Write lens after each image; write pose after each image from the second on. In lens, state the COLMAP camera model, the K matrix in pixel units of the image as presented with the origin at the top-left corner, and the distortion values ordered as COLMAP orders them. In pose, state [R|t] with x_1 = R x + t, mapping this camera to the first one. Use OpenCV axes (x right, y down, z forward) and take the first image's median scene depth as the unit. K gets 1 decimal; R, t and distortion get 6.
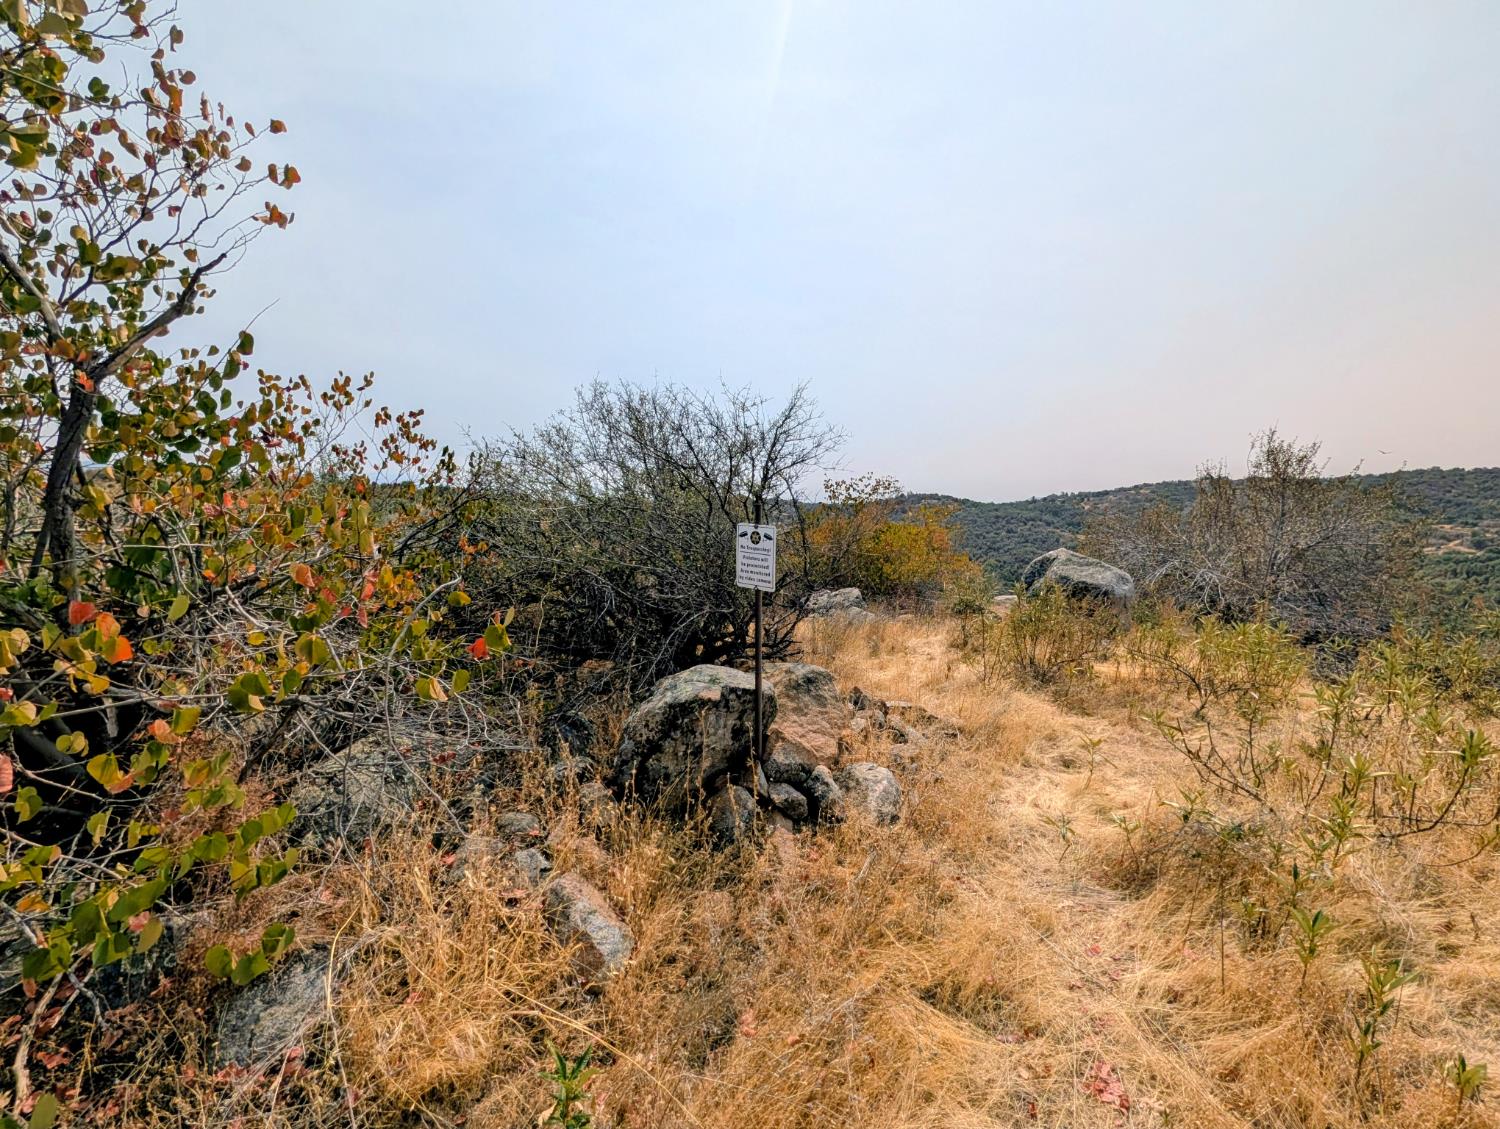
lens RADIAL K [[532.2, 0, 749.1], [0, 532.2, 556.7], [0, 0, 1]] dist [-0.002061, 0.000013]
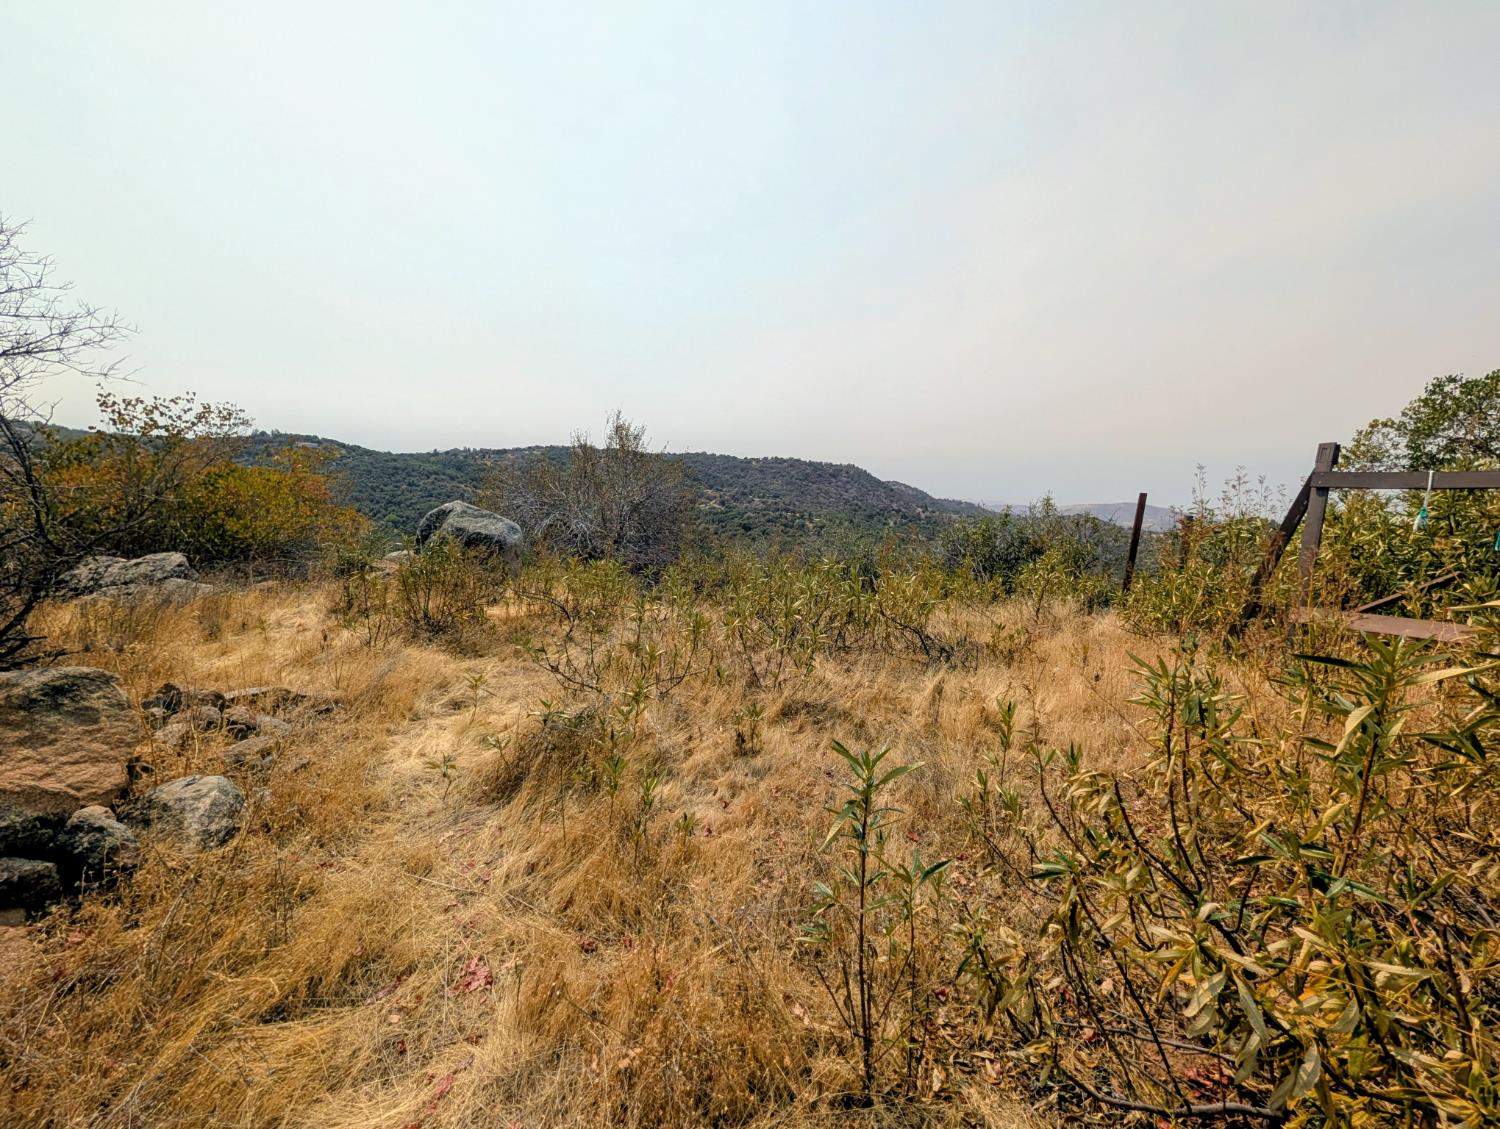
lens RADIAL K [[532.2, 0, 743.3], [0, 532.2, 572.6], [0, 0, 1]] dist [-0.002061, 0.000013]
pose [[0.629102, -0.079003, 0.773298, 0.167164], [0.018953, 0.996085, 0.086345, 0.051595], [-0.777092, -0.039663, 0.628136, -0.070941]]
